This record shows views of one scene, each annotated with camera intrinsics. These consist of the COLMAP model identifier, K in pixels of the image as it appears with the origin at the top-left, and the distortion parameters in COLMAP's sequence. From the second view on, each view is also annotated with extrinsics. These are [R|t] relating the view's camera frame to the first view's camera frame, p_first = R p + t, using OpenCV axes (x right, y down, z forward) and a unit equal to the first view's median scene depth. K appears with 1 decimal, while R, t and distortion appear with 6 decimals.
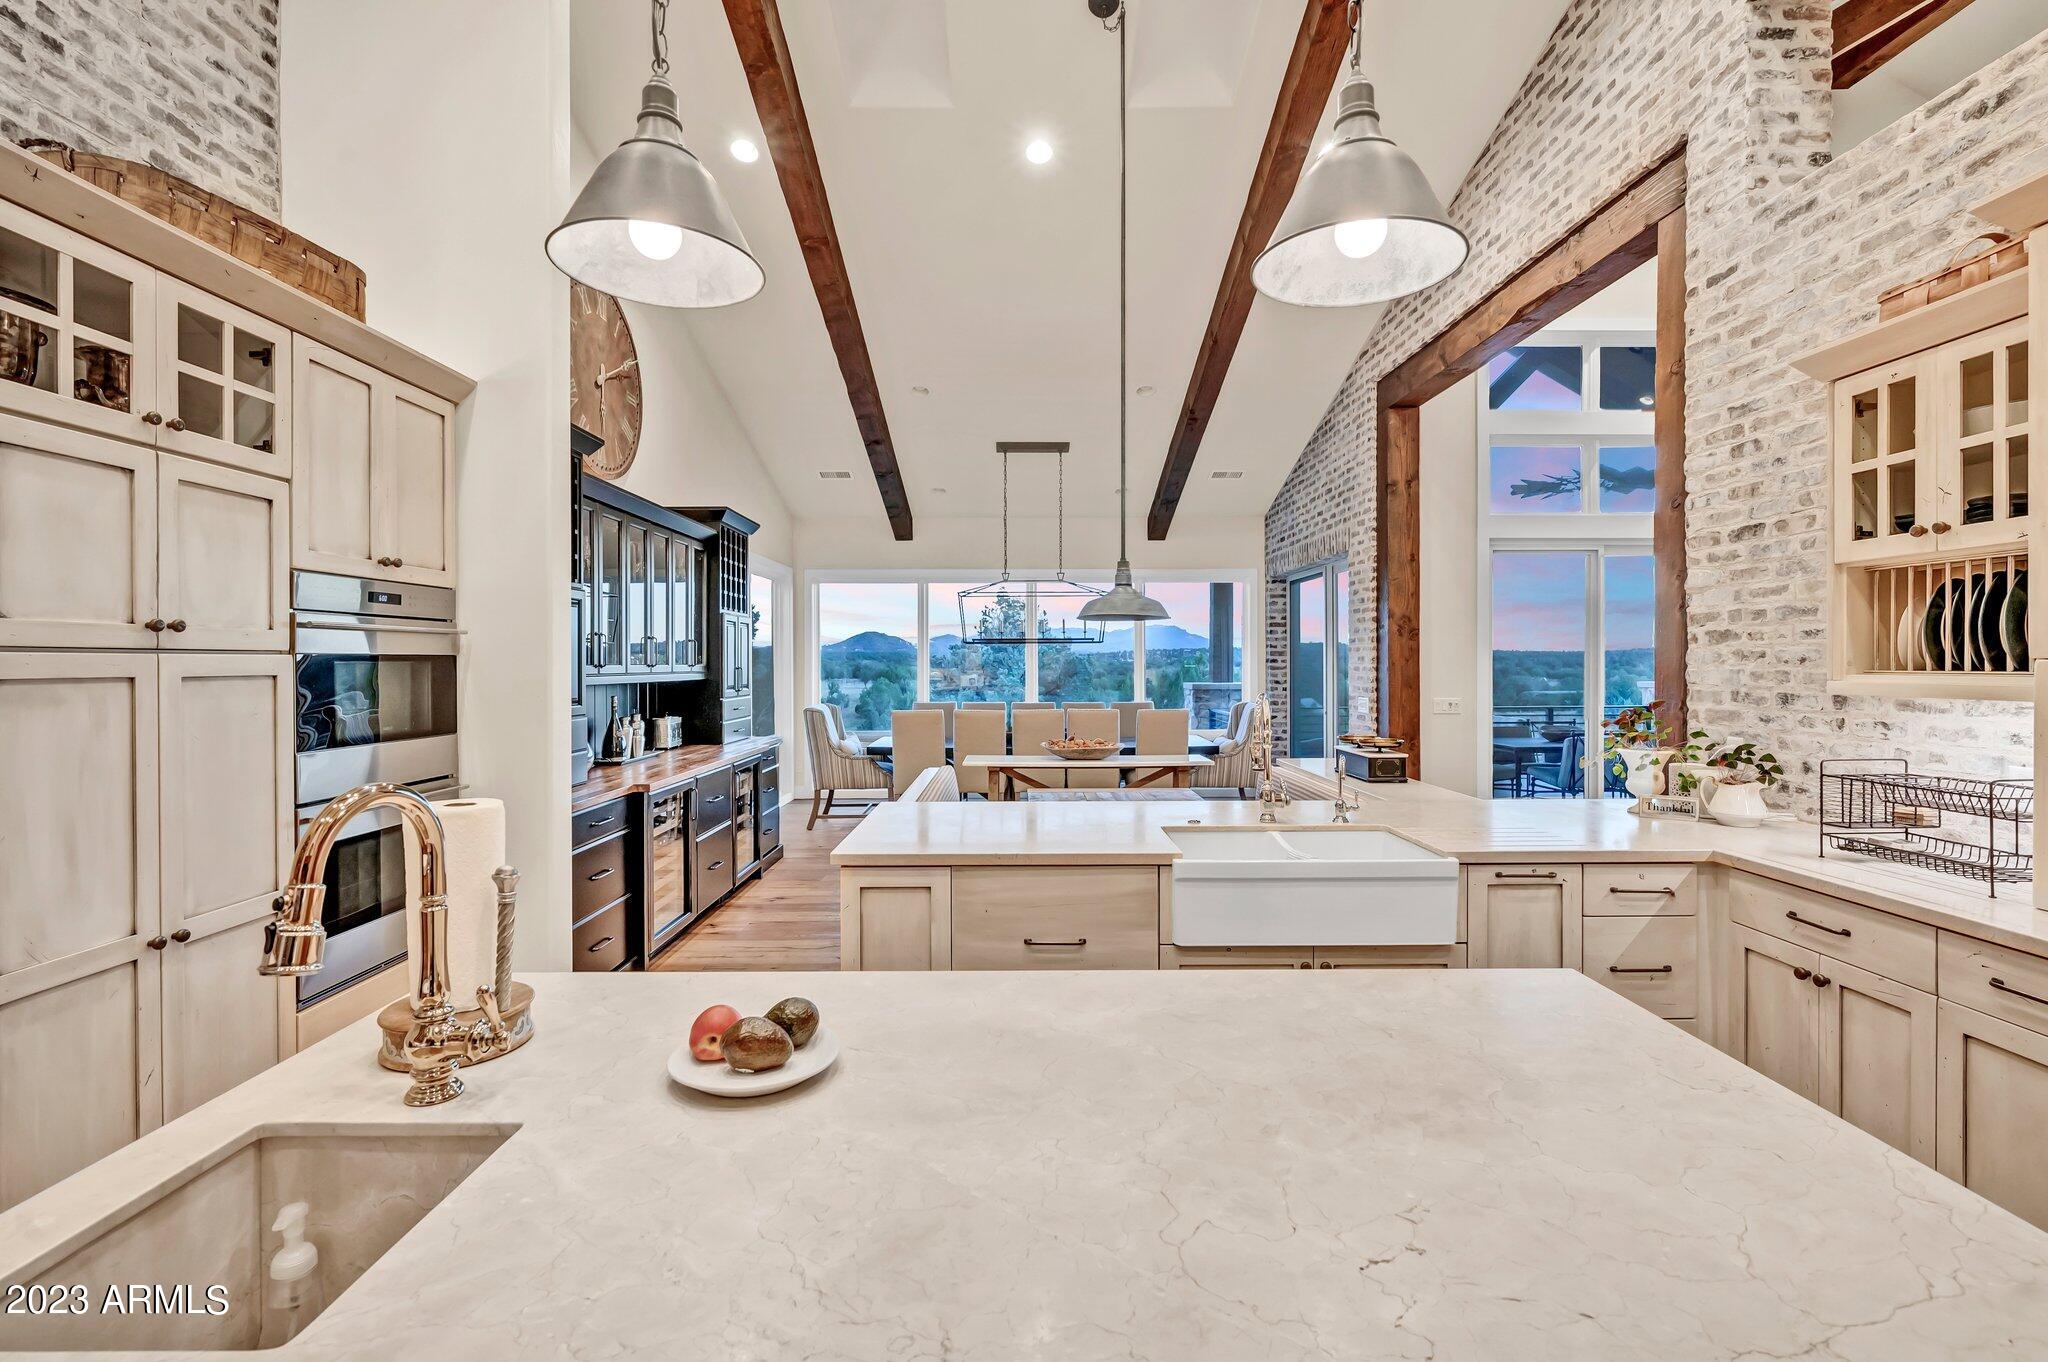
lens RADIAL K [[921.9, 0, 1031.5], [0, 921.9, 667.7], [0, 0, 1]] dist [-0.001971, -0.000096]
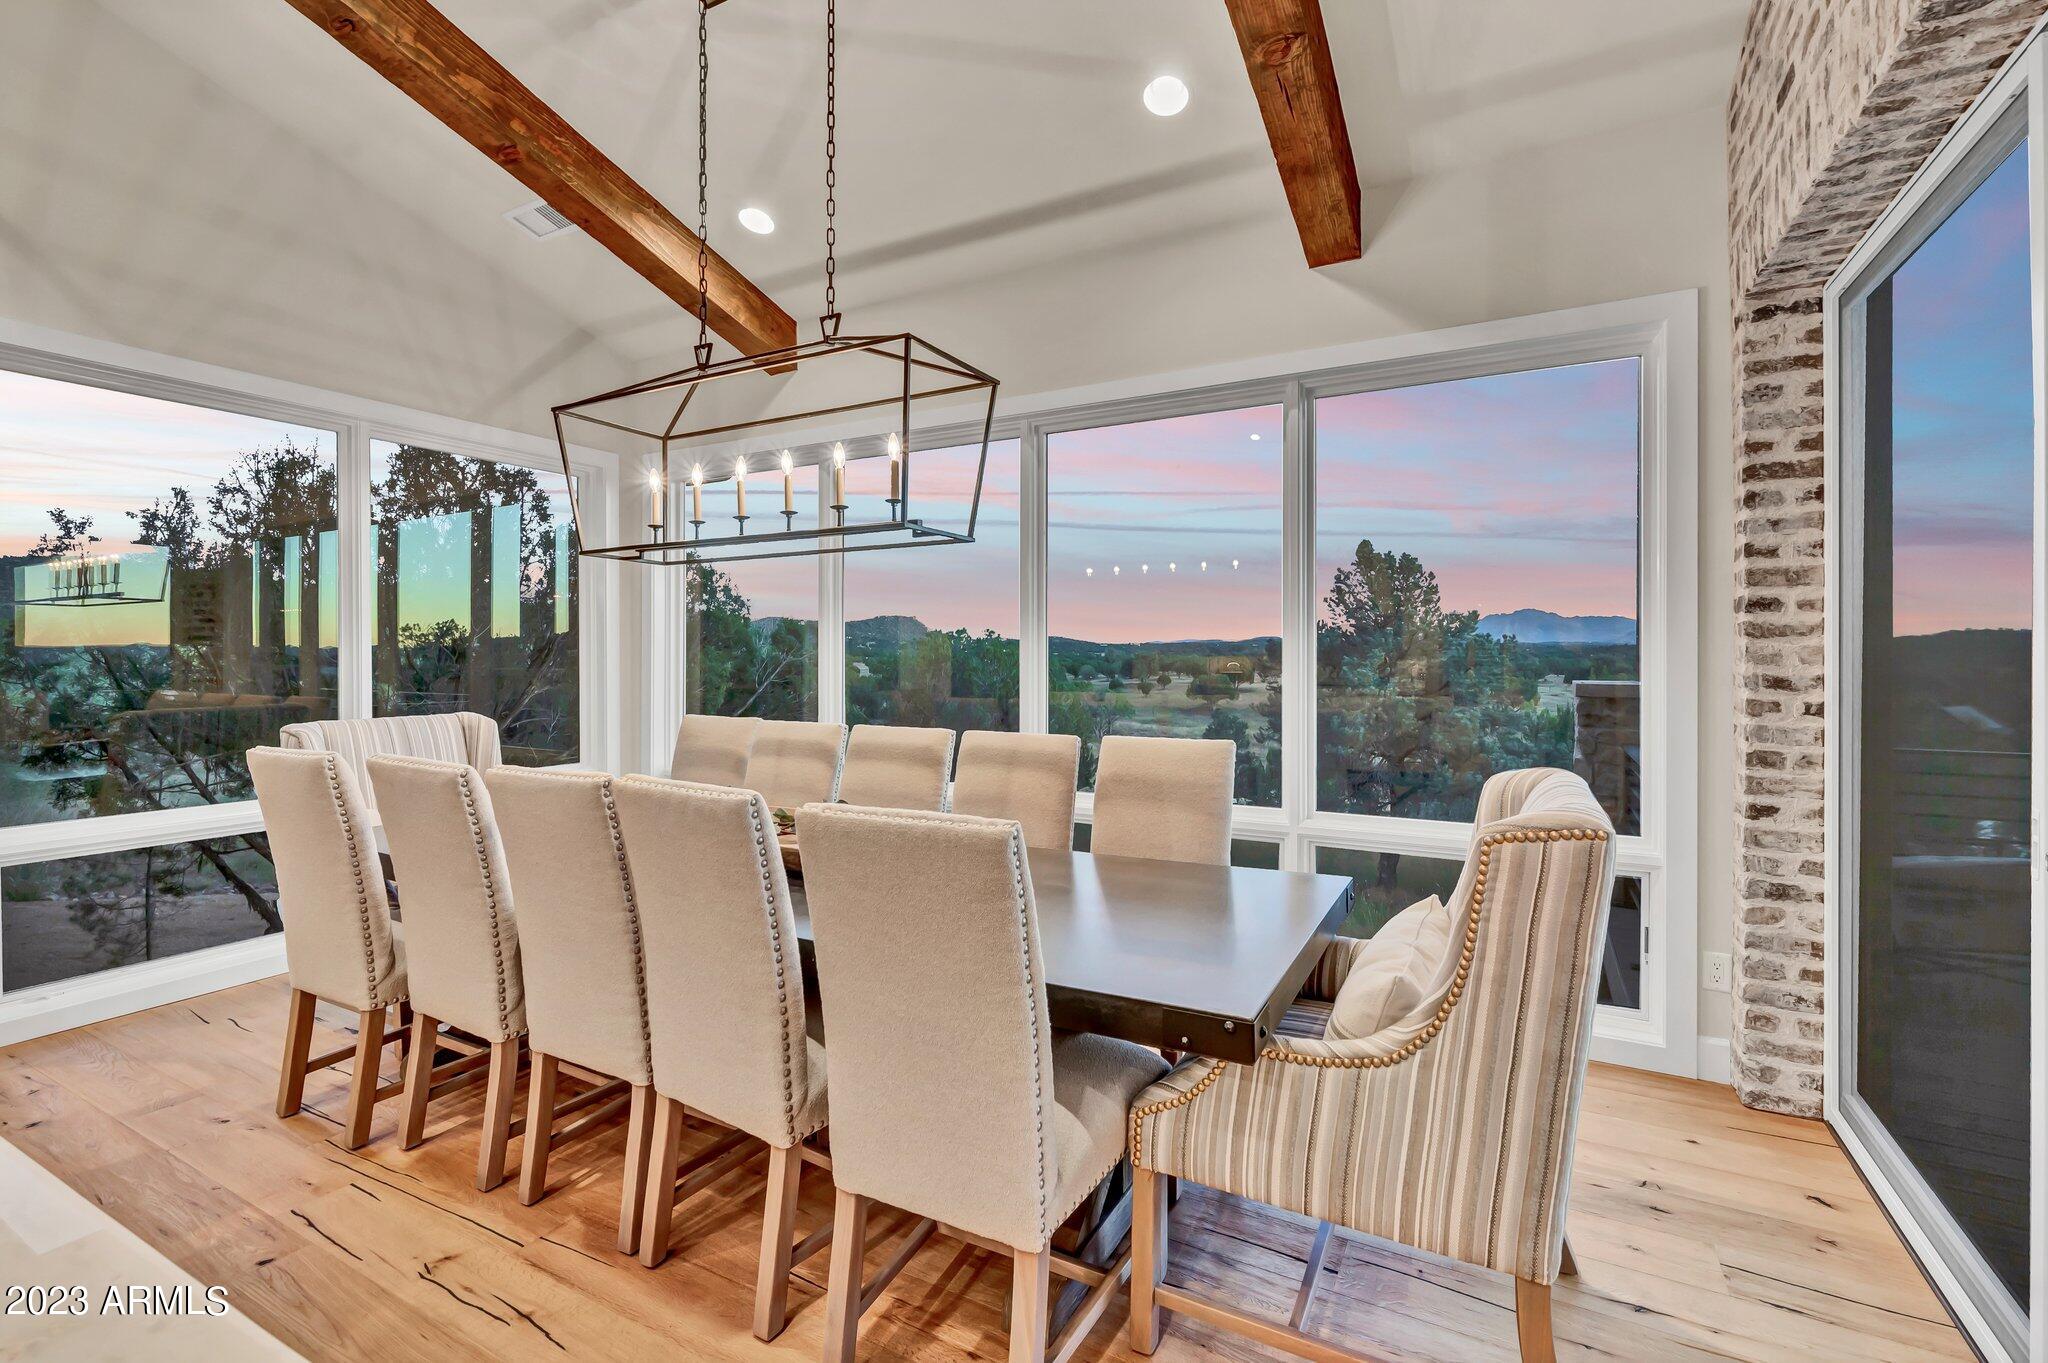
lens RADIAL K [[910.8, 0, 1035.6], [0, 910.8, 656.5], [0, 0, 1]] dist [-0.002316, -0.000270]
pose [[0.876724, 0.001702, -0.480990, 0.587648], [-0.004057, 0.999984, -0.003856, 0.027783], [0.480976, 0.005332, 0.876717, 1.903359]]
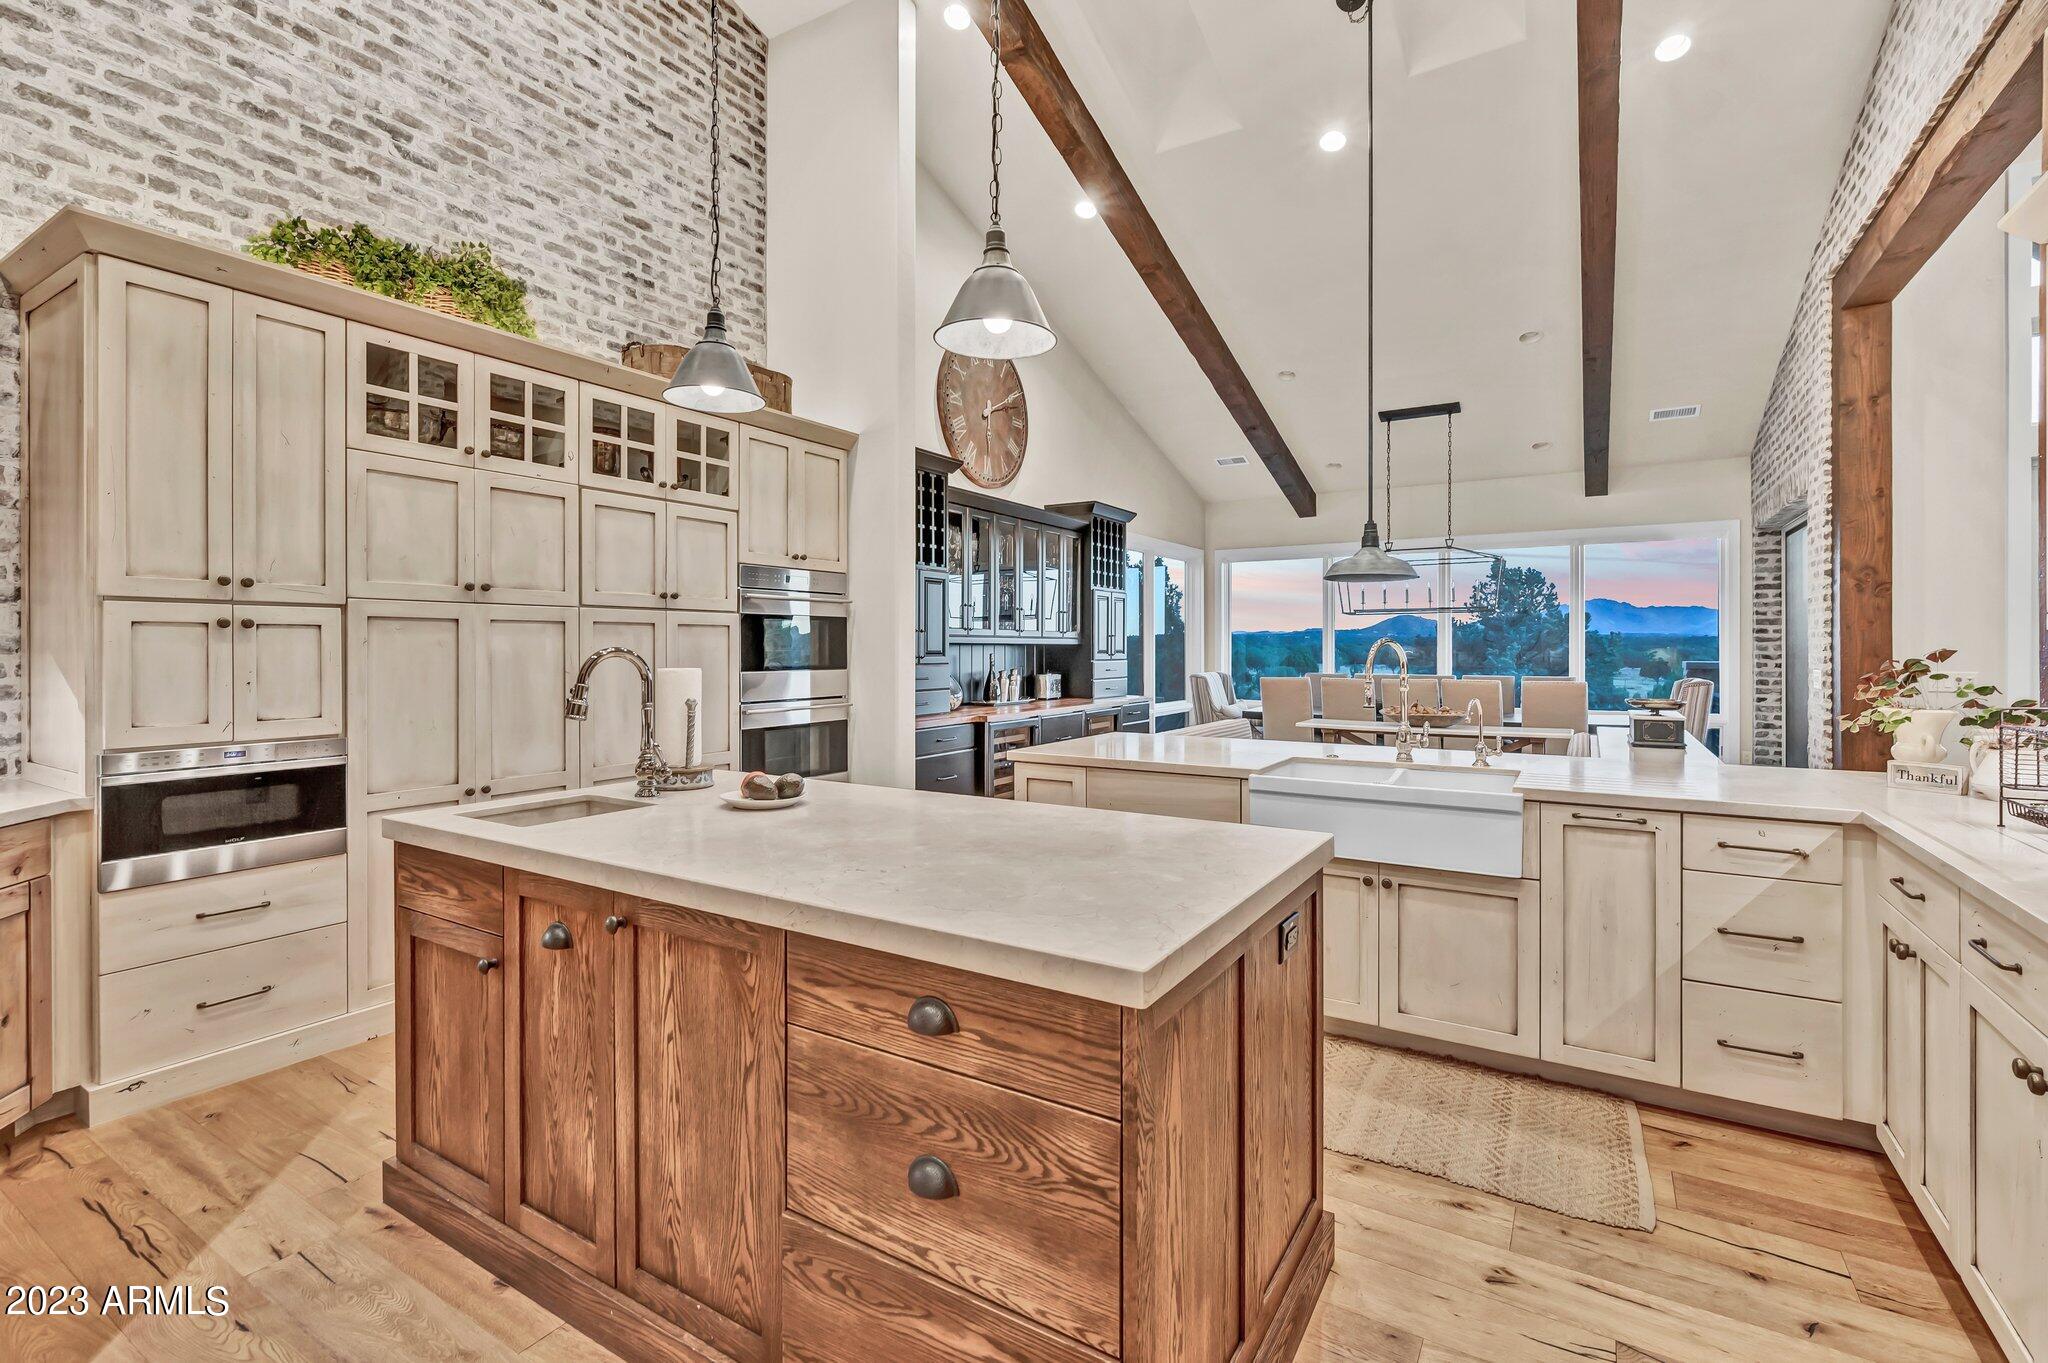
lens RADIAL K [[924.5, 0, 1026.4], [0, 924.5, 651.1], [0, 0, 1]] dist [-0.000145, -0.001233]
pose [[0.846922, 0.003677, -0.531704, 0.422105], [-0.004804, 0.999988, -0.000736, 0.040800], [0.531695, 0.003178, 0.846930, -0.123099]]
